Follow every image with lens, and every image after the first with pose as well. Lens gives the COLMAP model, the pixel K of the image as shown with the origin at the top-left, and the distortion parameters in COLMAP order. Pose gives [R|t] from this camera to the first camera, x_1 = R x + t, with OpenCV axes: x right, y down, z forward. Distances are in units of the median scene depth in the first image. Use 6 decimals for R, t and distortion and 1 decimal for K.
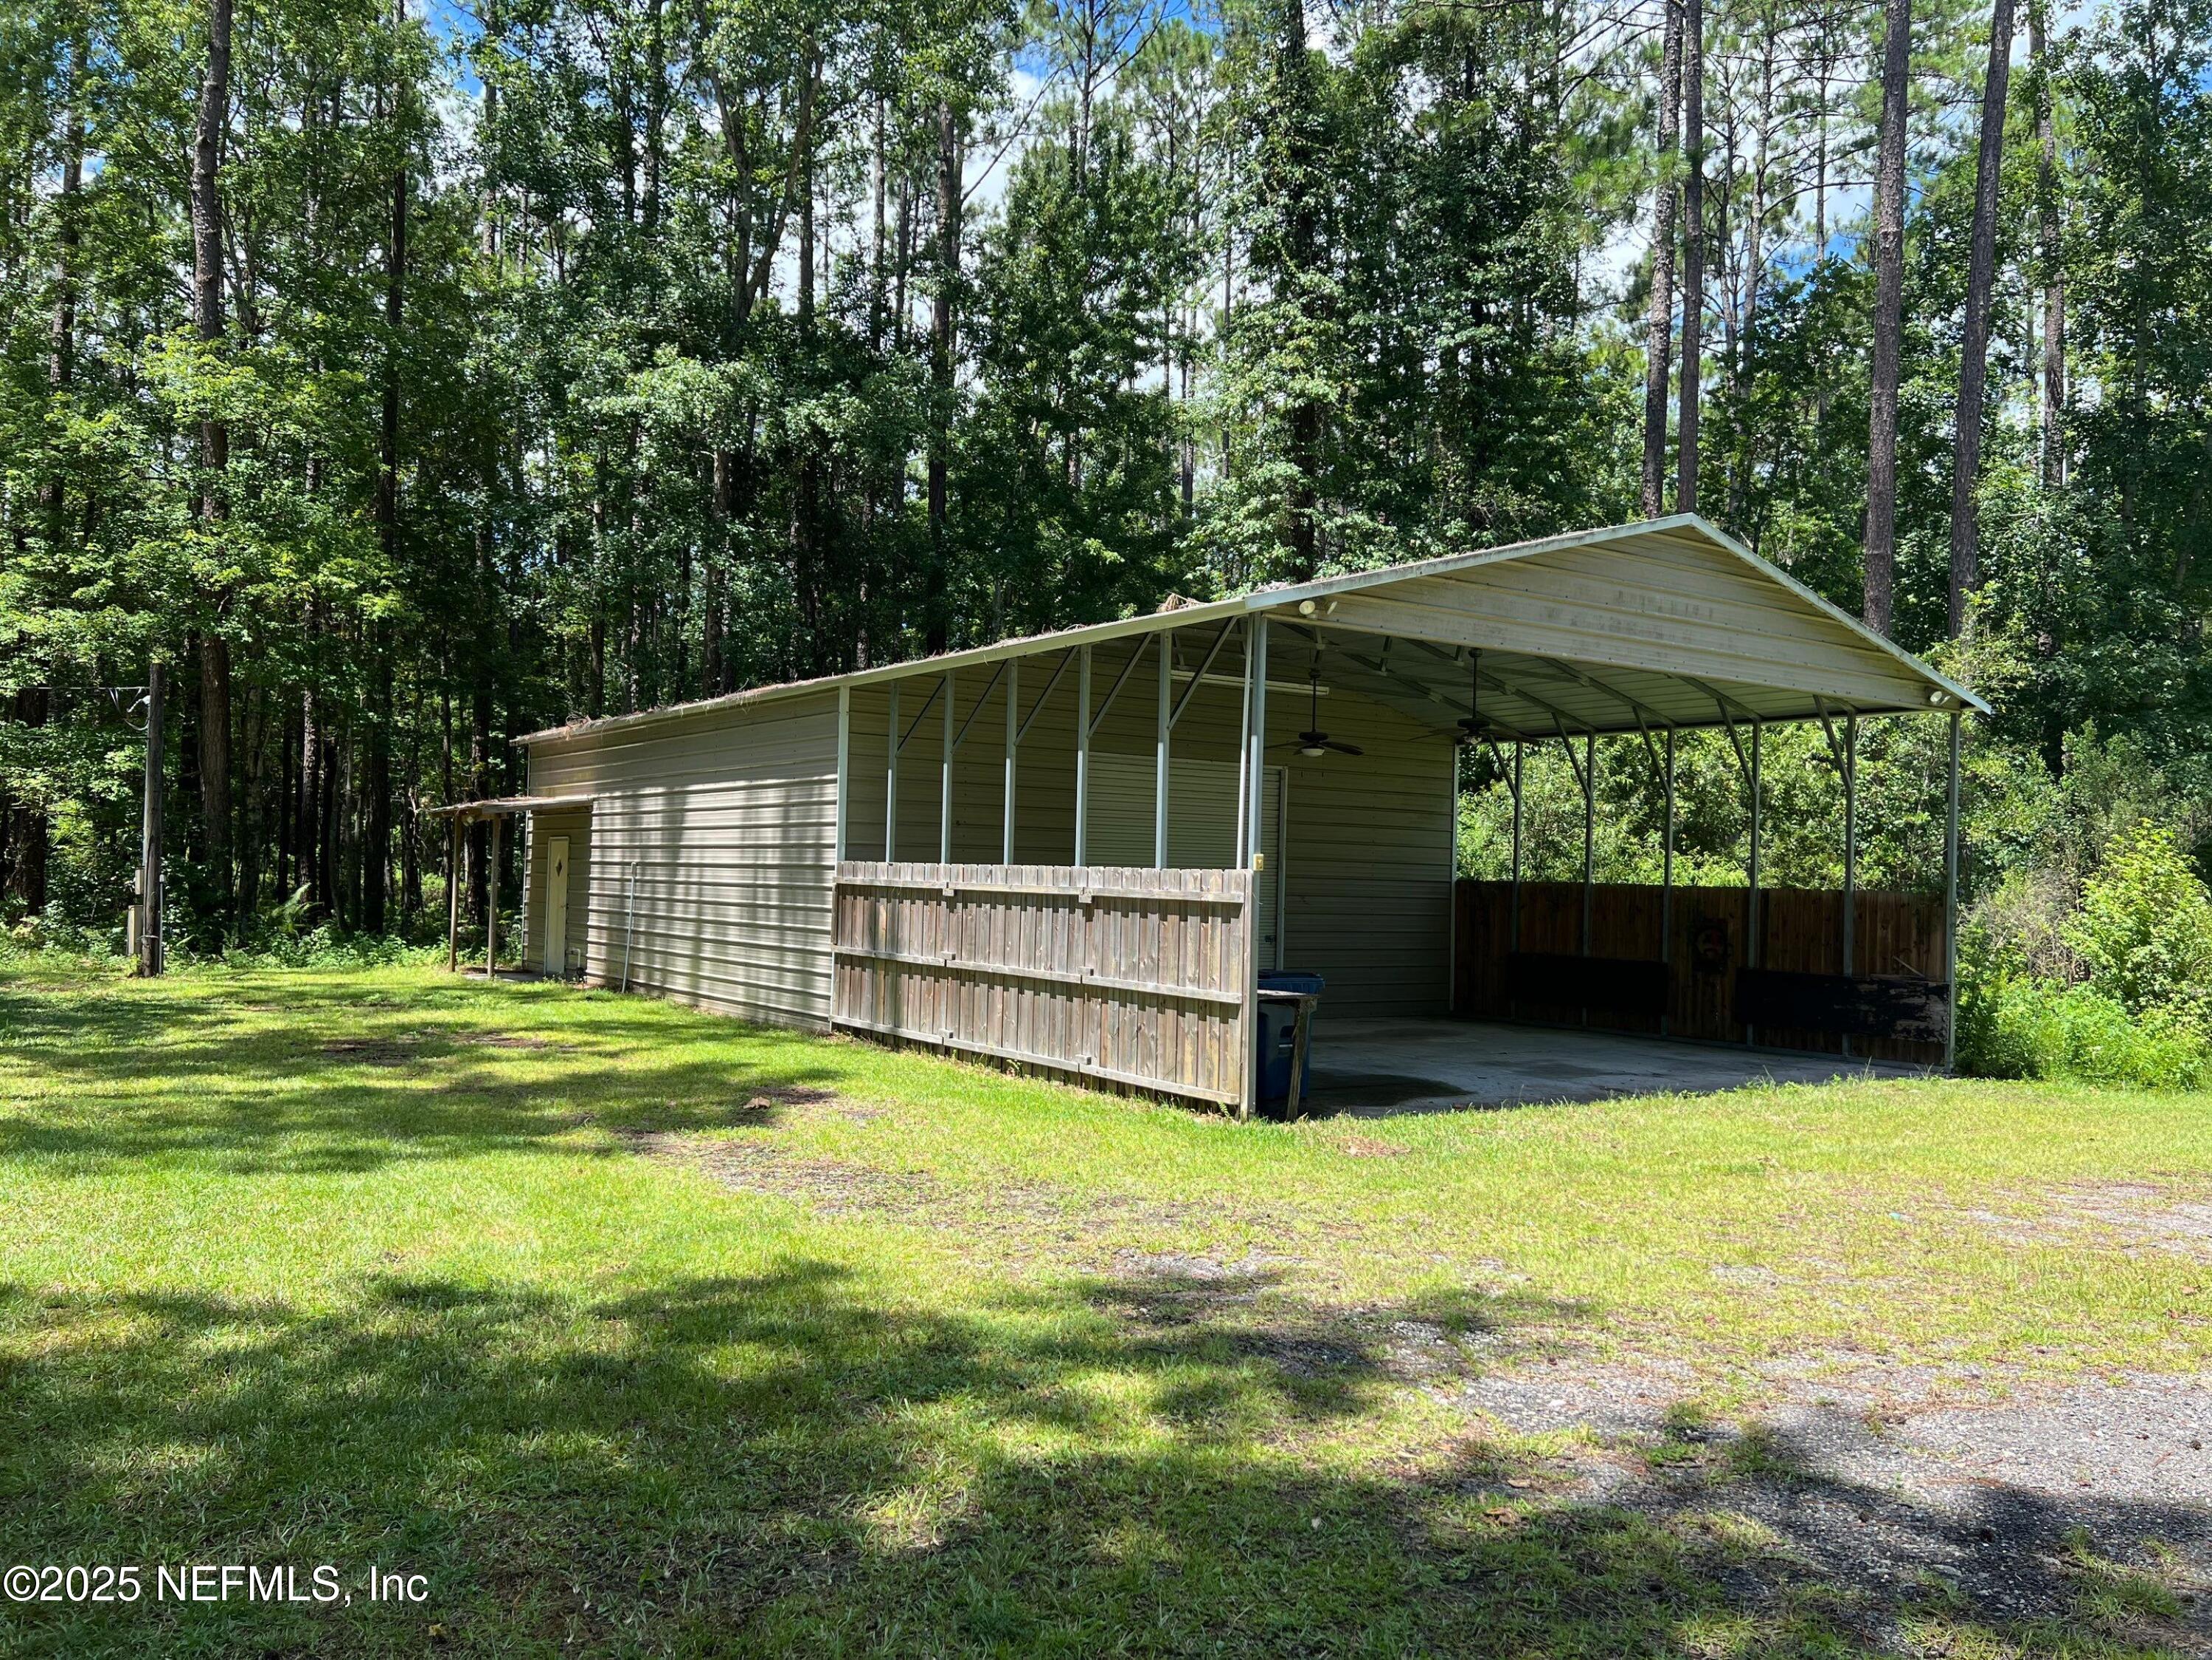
lens RADIAL K [[1671.1, 0, 1110.2], [0, 1671.1, 845.7], [0, 0, 1]] dist [0.059555, -0.068046]
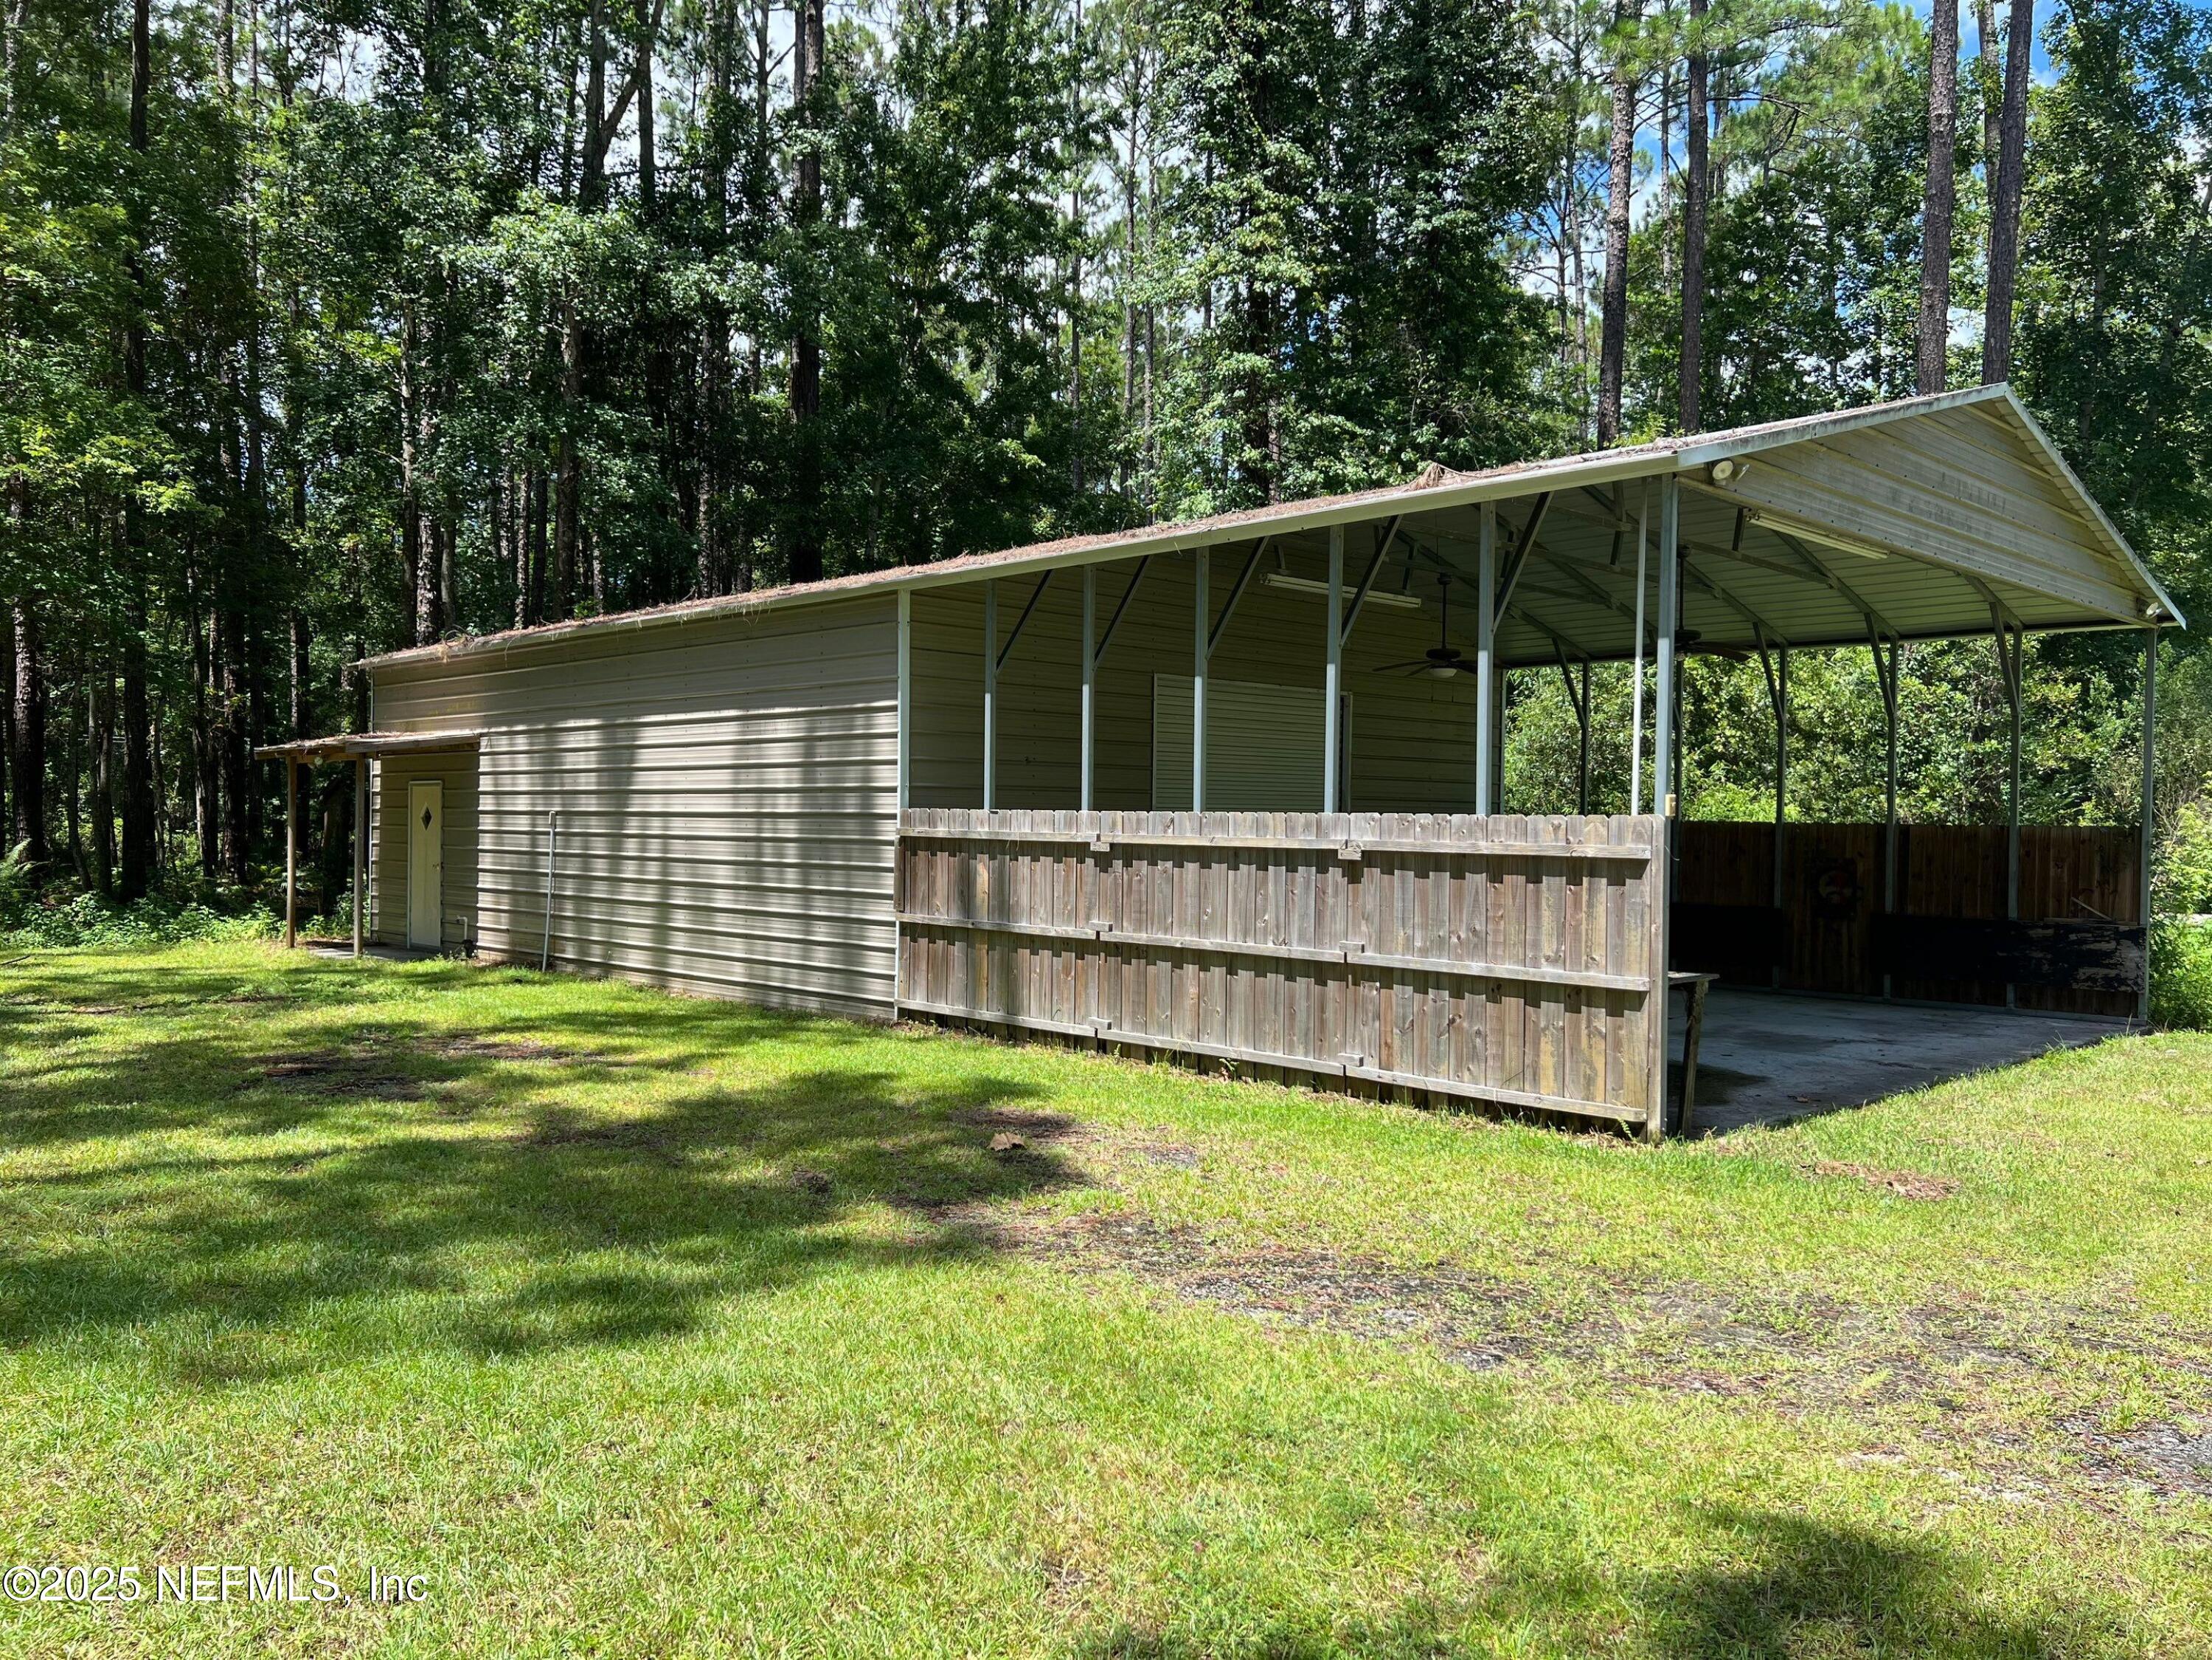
lens RADIAL K [[1671.1, 0, 1109.5], [0, 1671.1, 841.0], [0, 0, 1]] dist [0.059555, -0.068046]
pose [[0.986077, -0.015808, 0.165537, -0.174729], [0.010036, 0.999314, 0.035647, -0.002434], [-0.165987, -0.033490, 0.985559, 0.170347]]
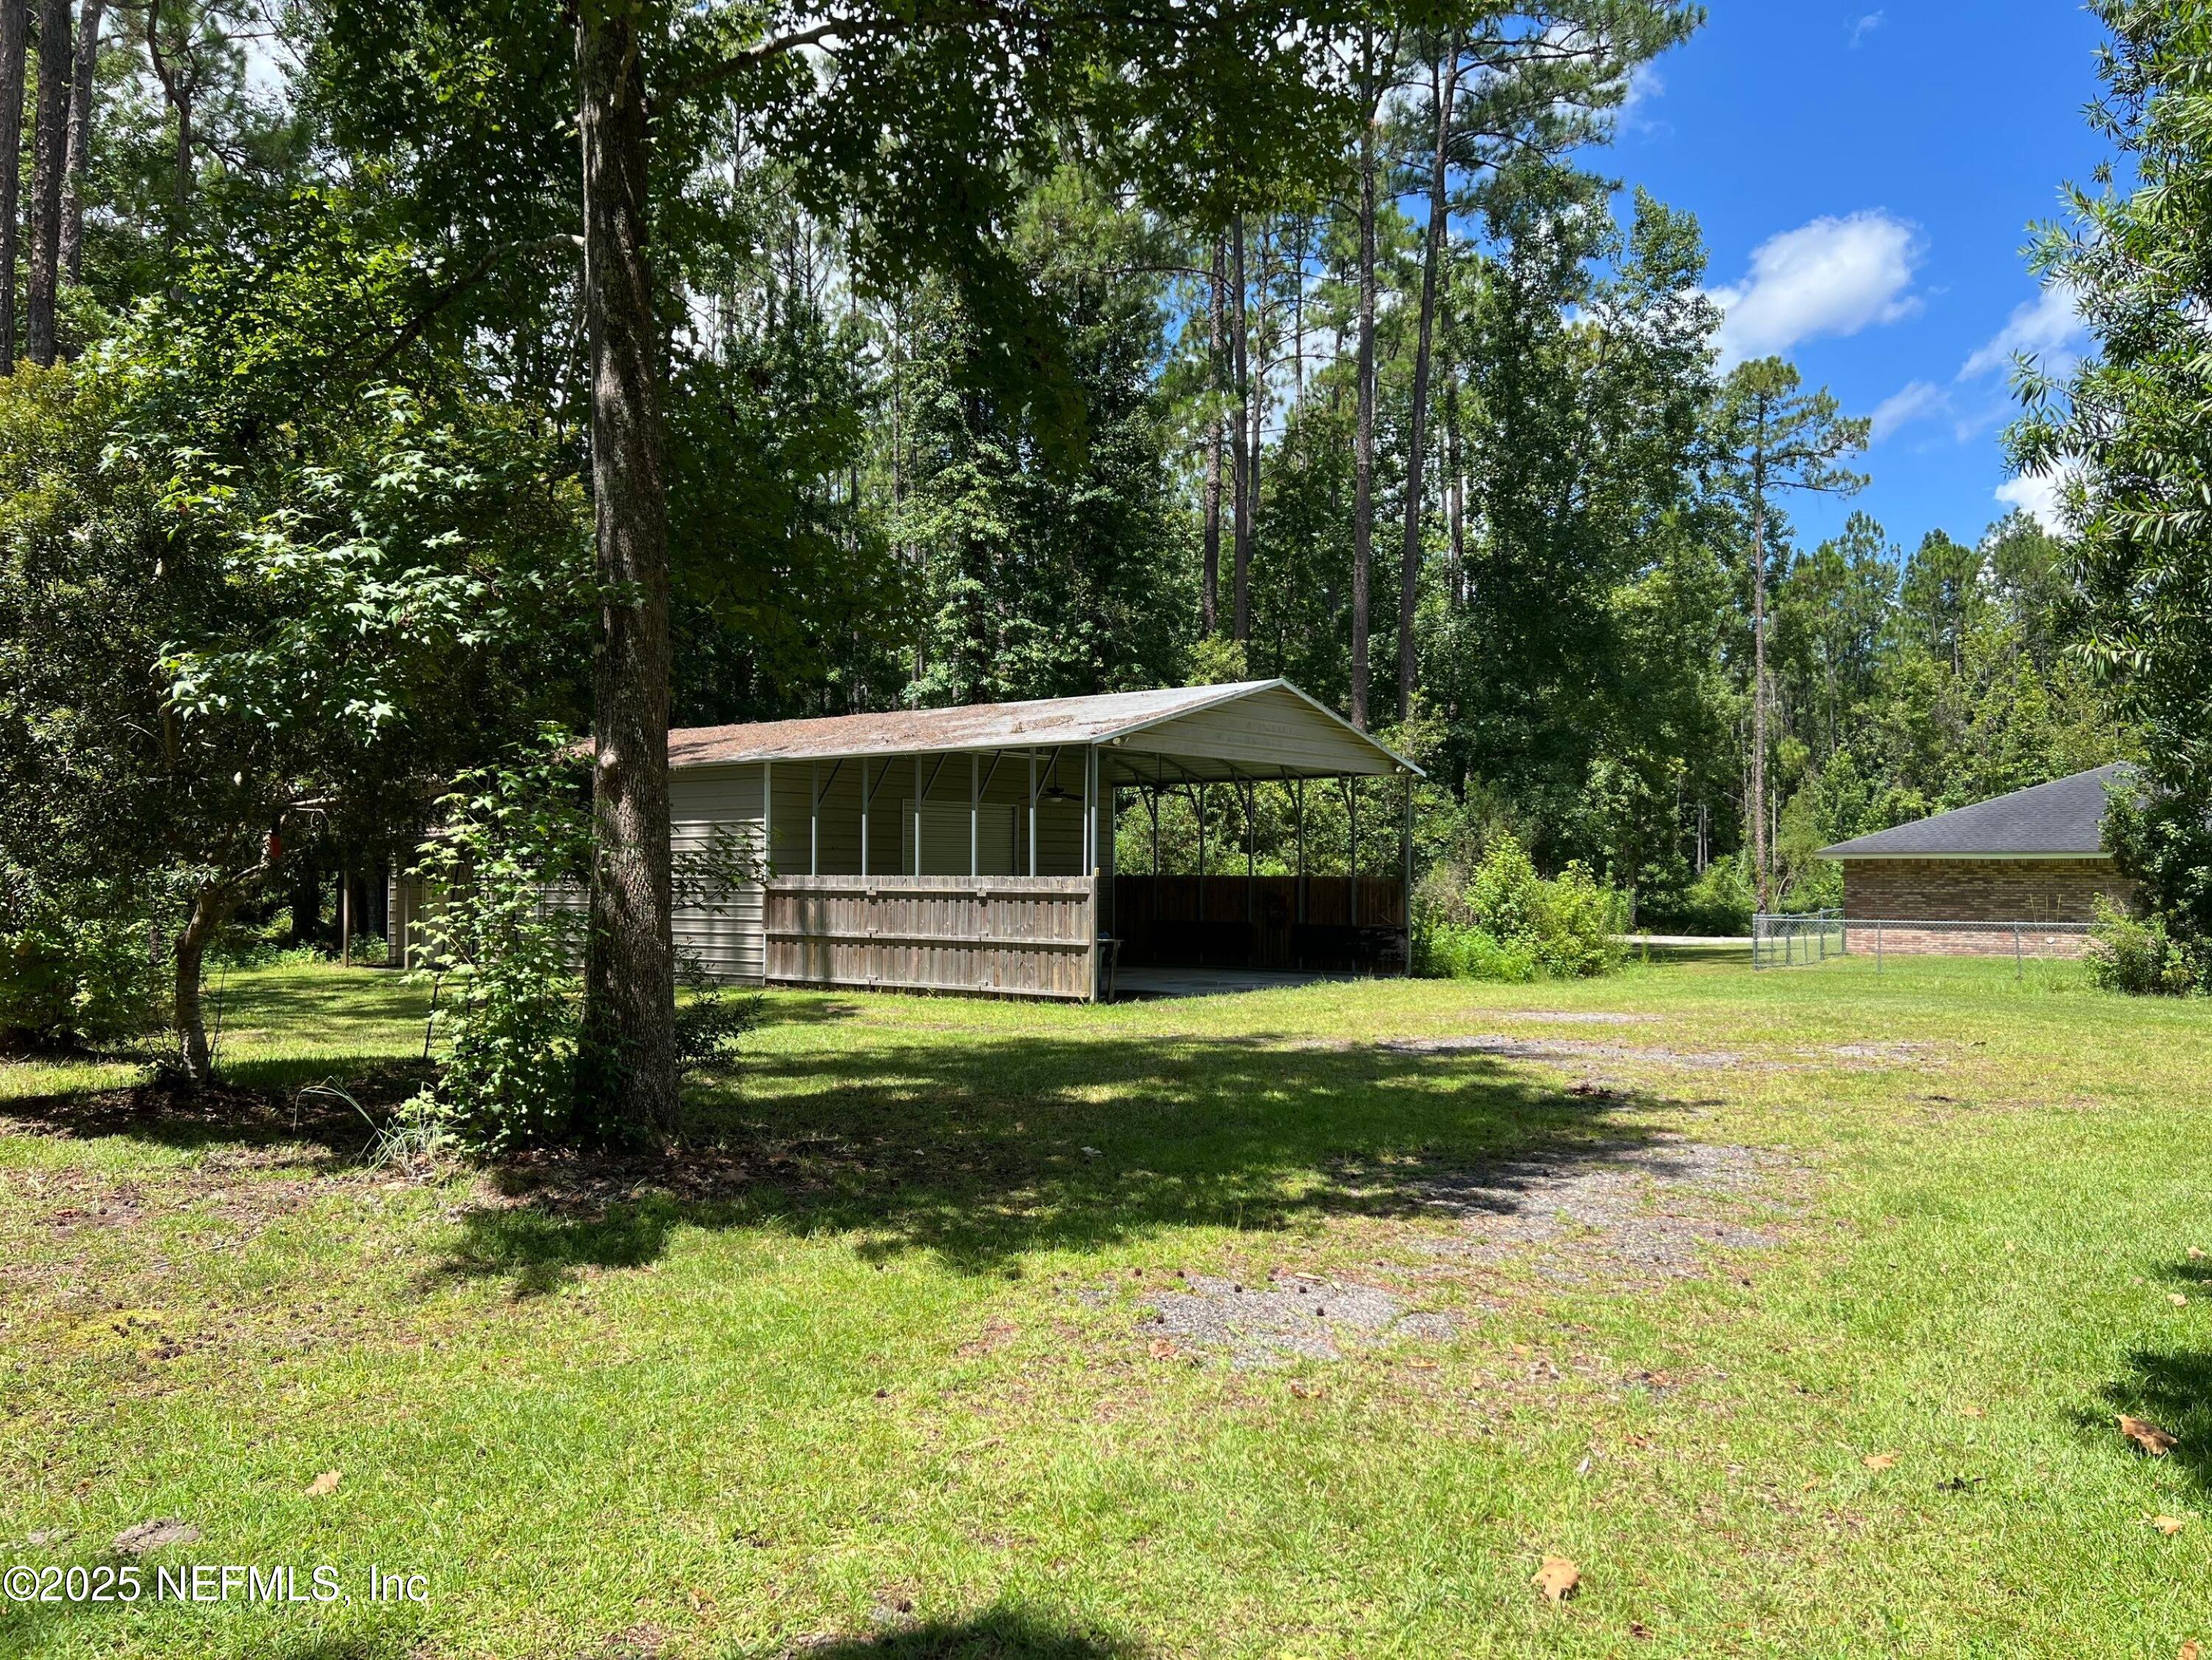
lens RADIAL K [[1671.1, 0, 1162.8], [0, 1671.1, 844.5], [0, 0, 1]] dist [0.059555, -0.068046]
pose [[0.946393, -0.019517, 0.322428, -0.279699], [0.018022, 0.999809, 0.007623, -0.021665], [-0.322515, -0.001404, 0.946563, -0.521818]]
